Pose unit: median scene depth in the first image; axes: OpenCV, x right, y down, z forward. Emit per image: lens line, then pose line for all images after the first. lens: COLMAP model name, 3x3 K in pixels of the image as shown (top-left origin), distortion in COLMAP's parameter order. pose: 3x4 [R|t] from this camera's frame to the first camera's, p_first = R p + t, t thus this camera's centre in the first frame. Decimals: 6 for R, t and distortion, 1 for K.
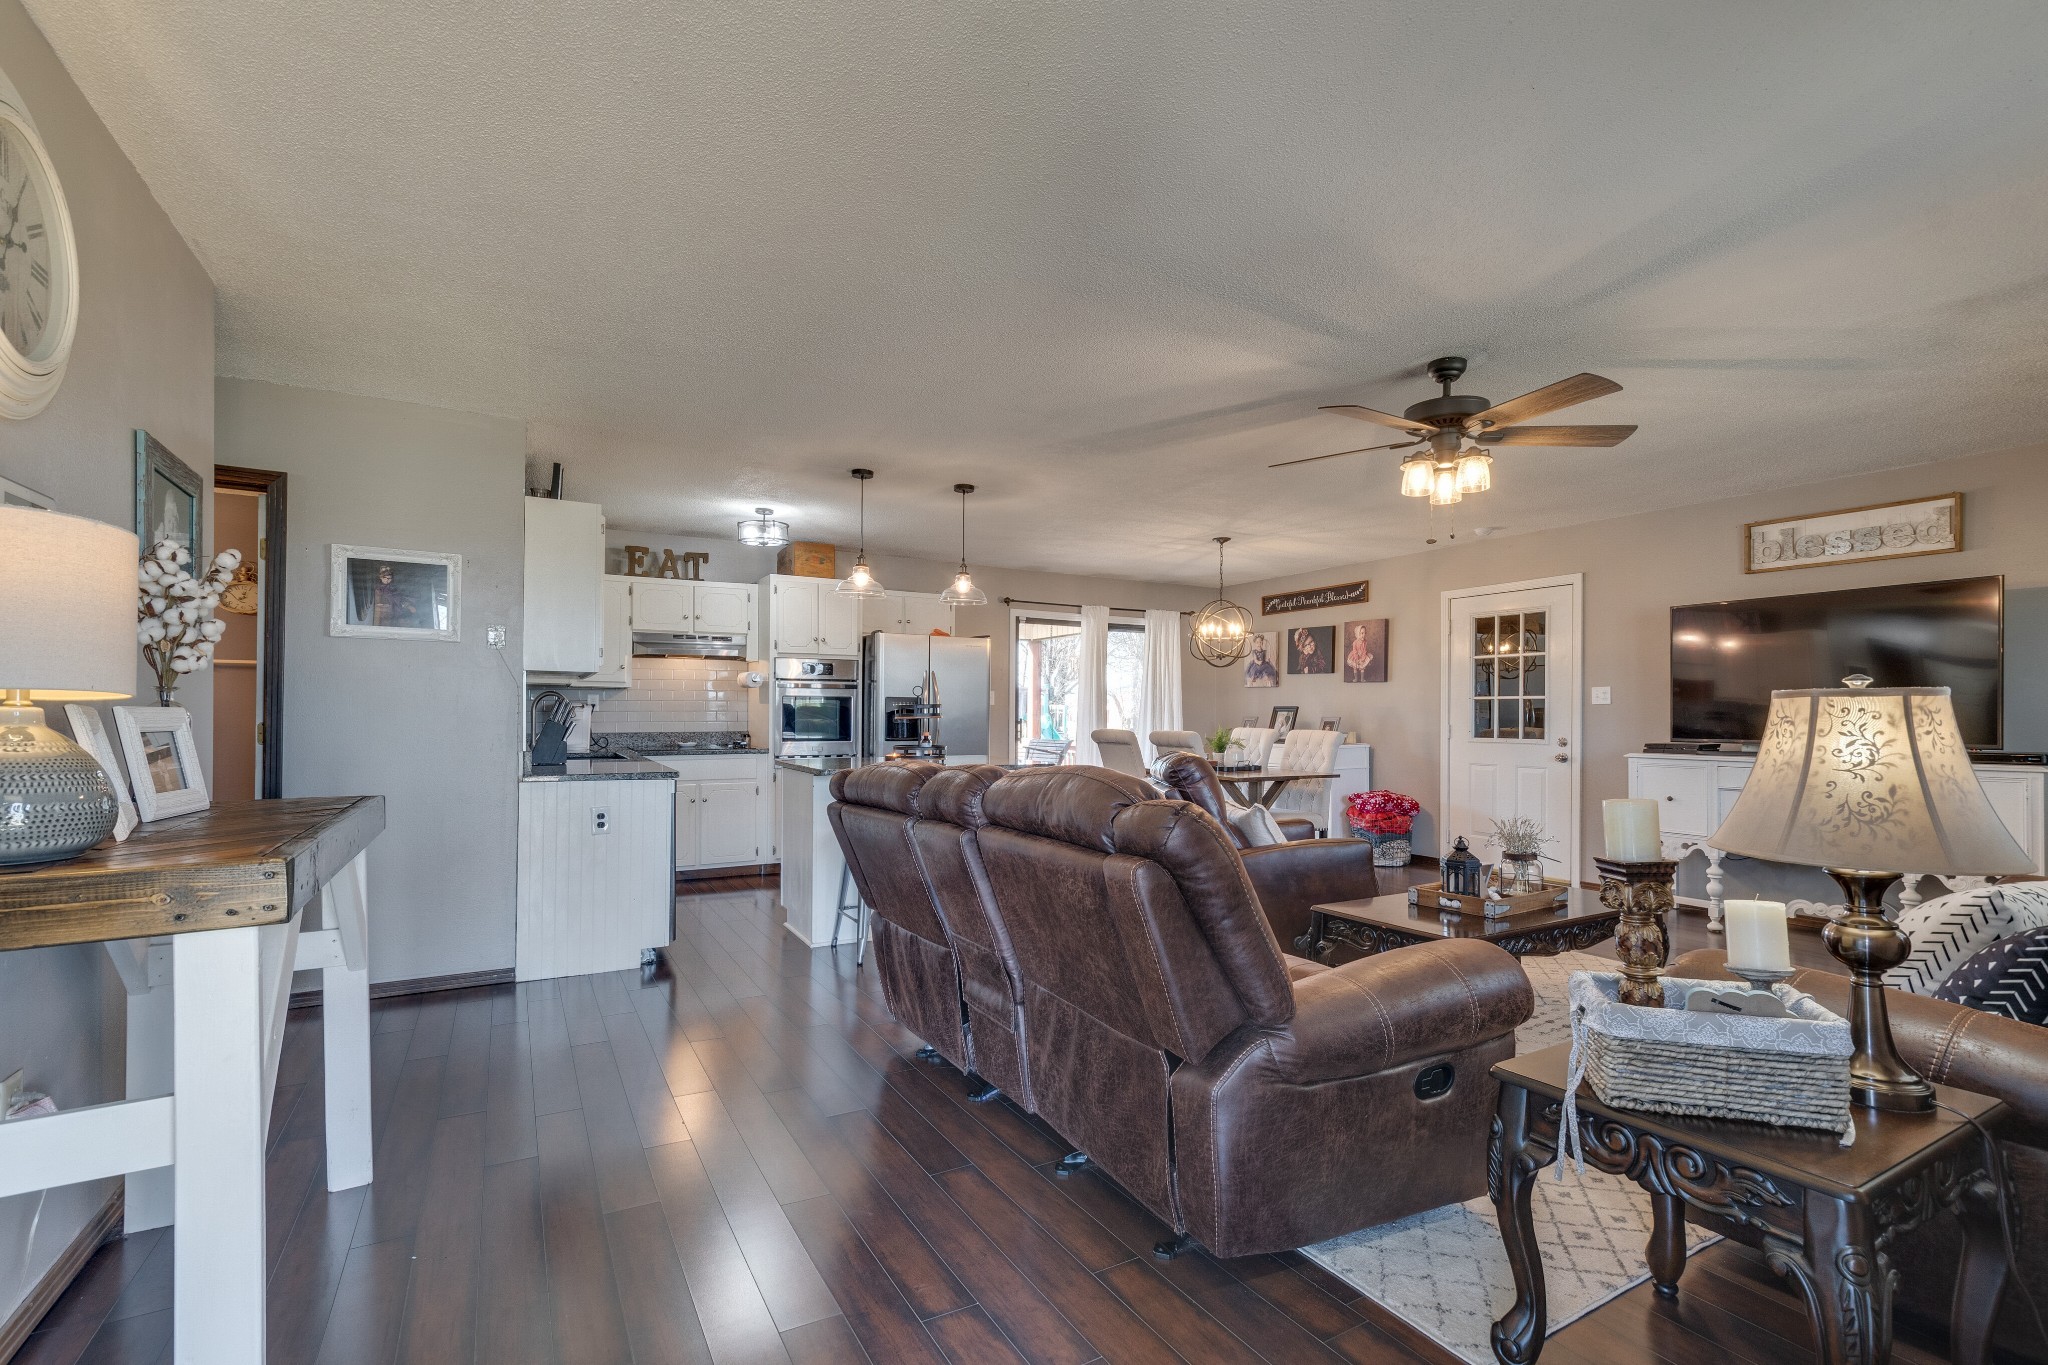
lens RADIAL K [[918.1, 0, 1027.6], [0, 918.1, 696.9], [0, 0, 1]] dist [0.002892, -0.001133]
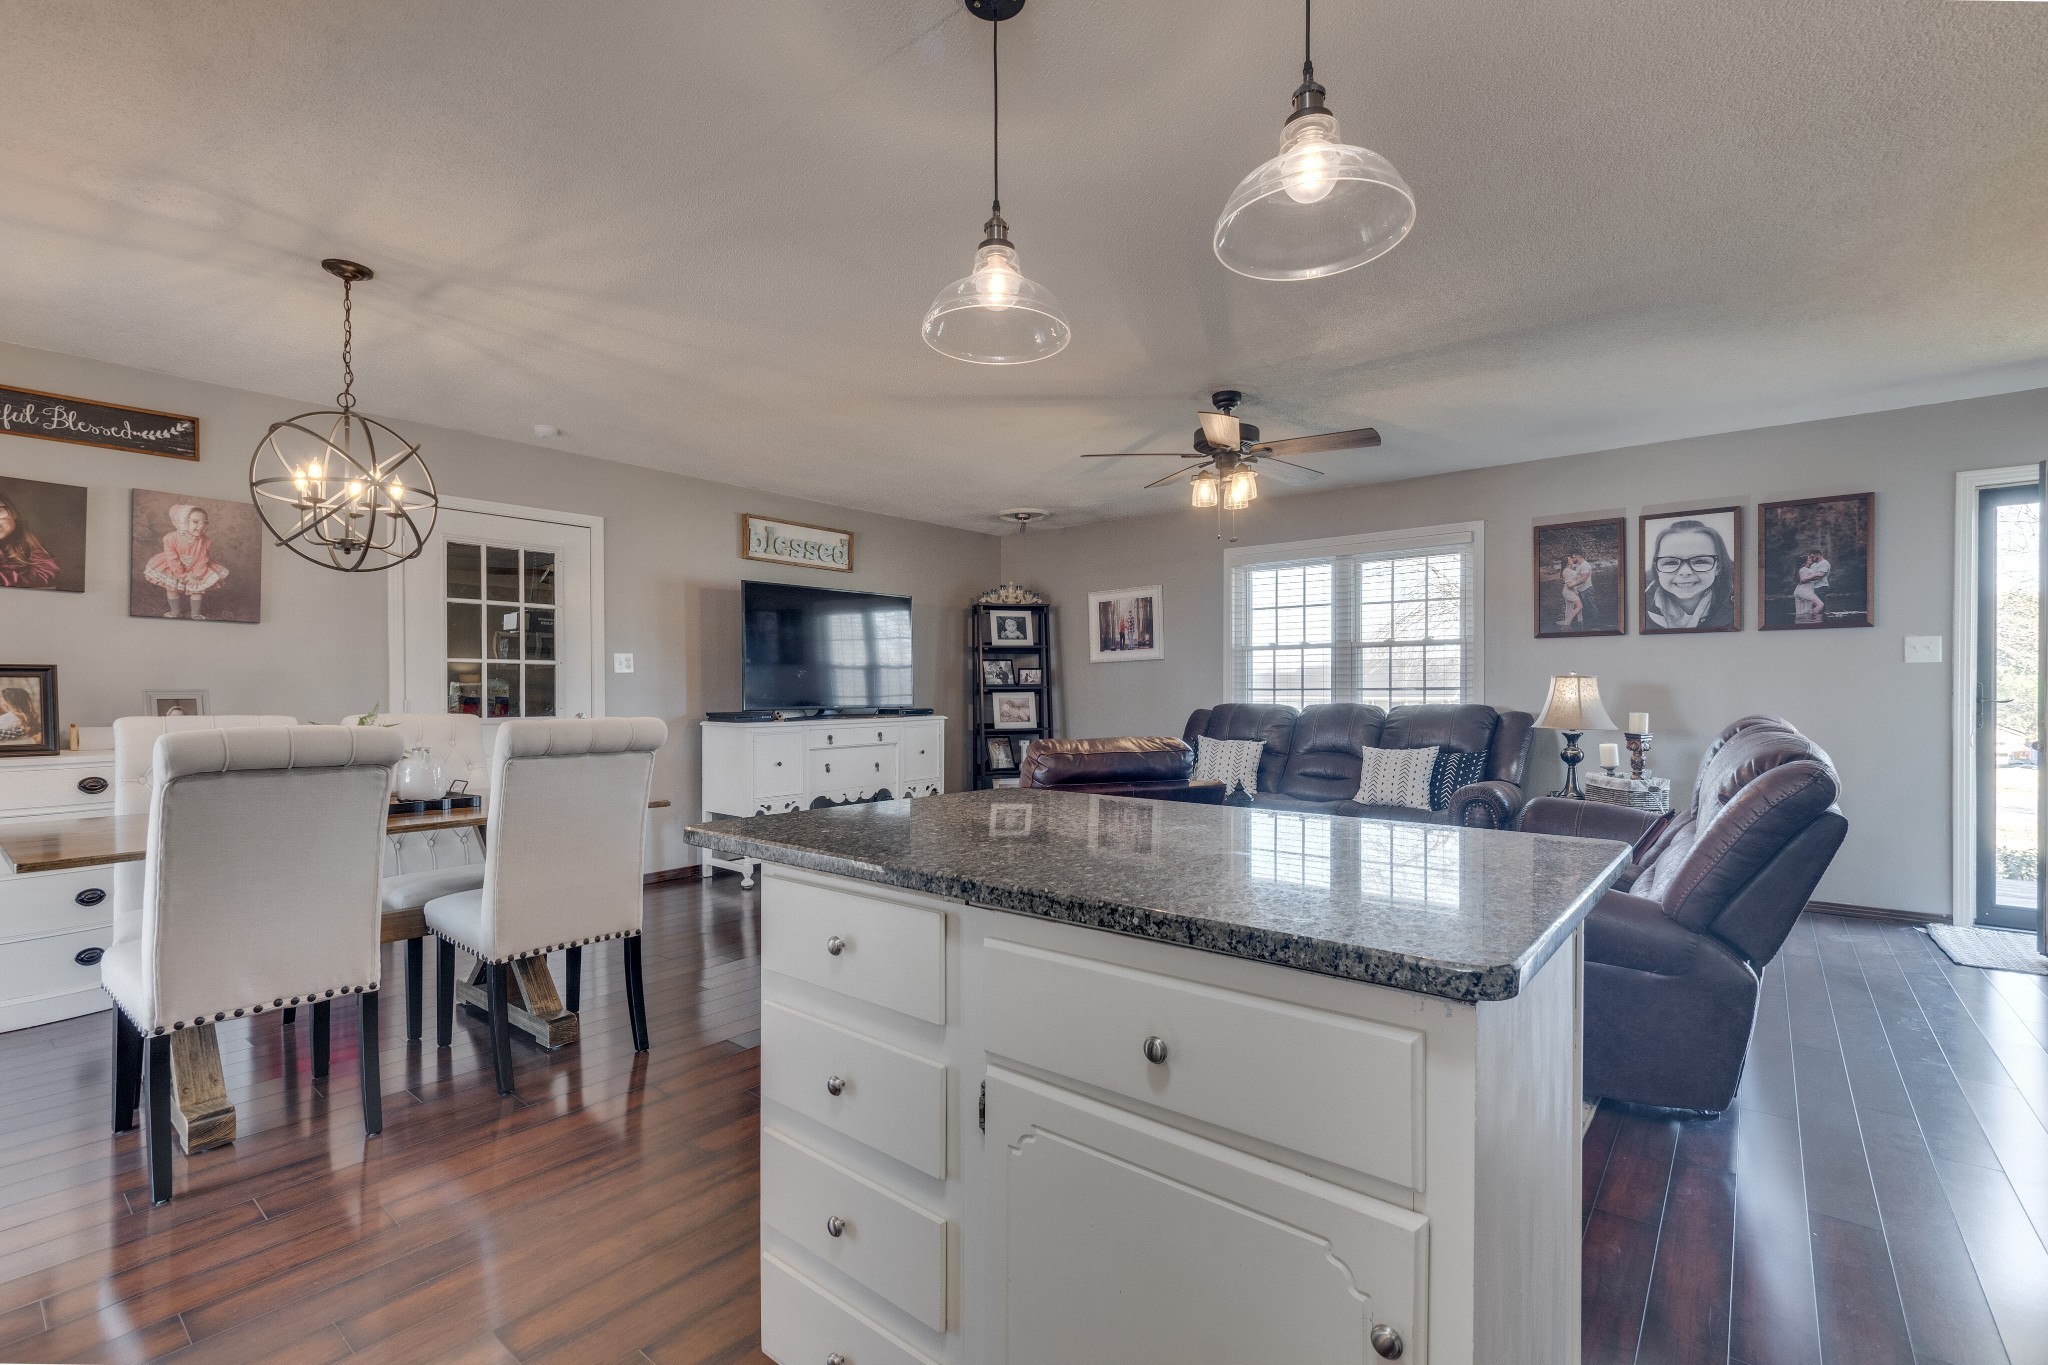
lens RADIAL K [[918.1, 0, 1010.7], [0, 918.1, 687.9], [0, 0, 1]] dist [0.002892, -0.001133]
pose [[-0.357901, -0.001434, 0.933758, -0.274606], [-0.016561, 0.999851, -0.004813, 0.017003], [-0.933612, -0.017186, -0.357872, 0.802947]]
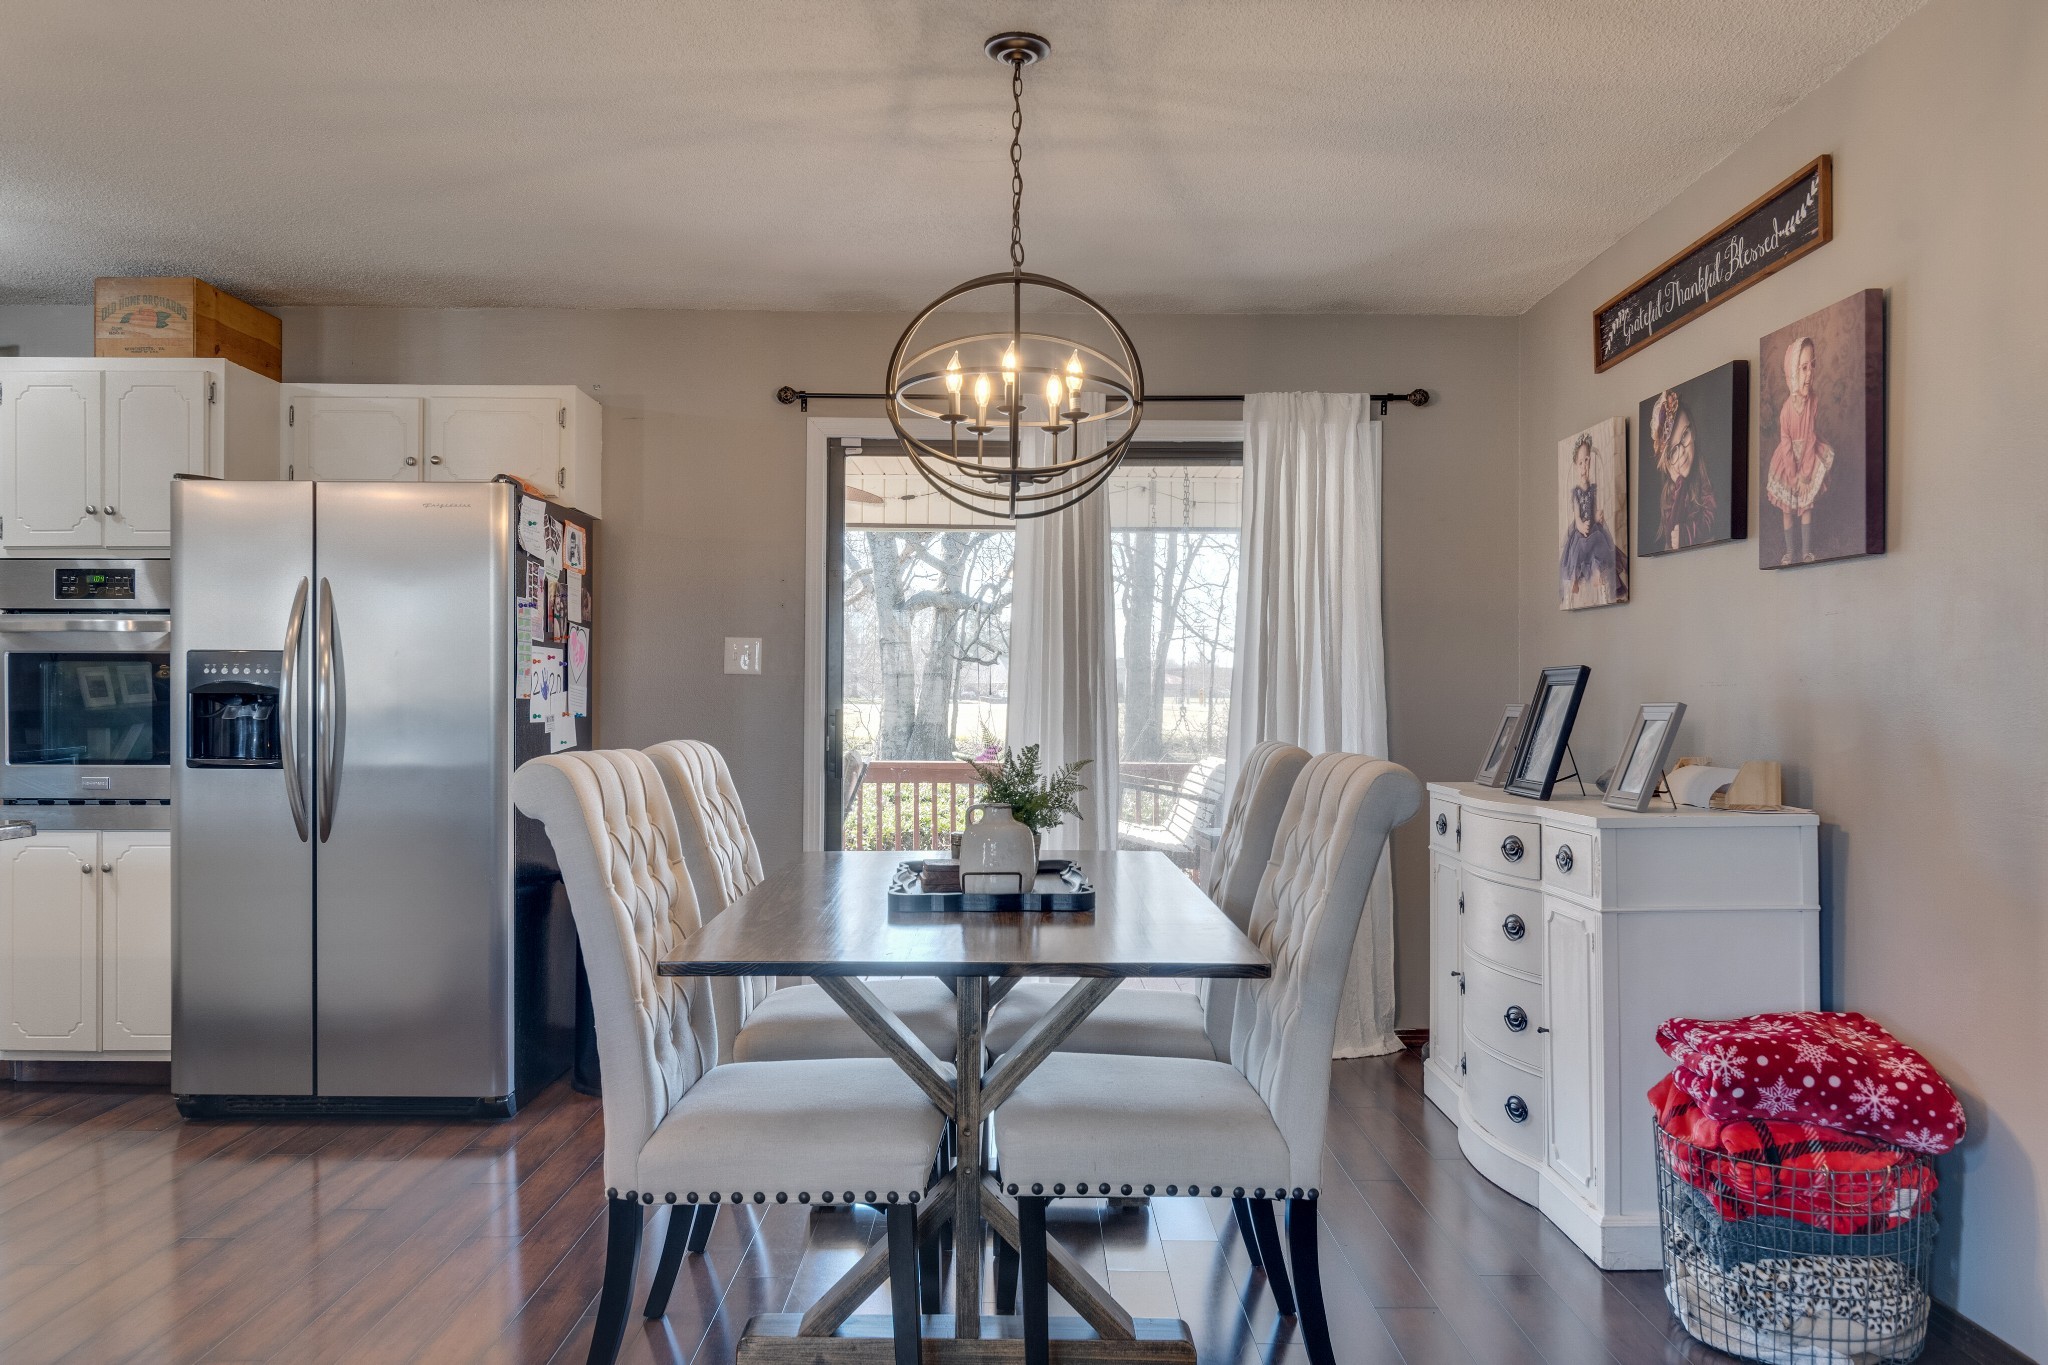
lens RADIAL K [[1489.2, 0, 1043.9], [0, 1489.2, 695.3], [0, 0, 1]] dist [-0.002377, 0.000689]
pose [[0.875264, -0.006464, -0.483602, 0.398502], [0.011194, 0.999914, 0.006894, 0.015121], [0.483515, -0.011448, 0.875261, 0.574763]]
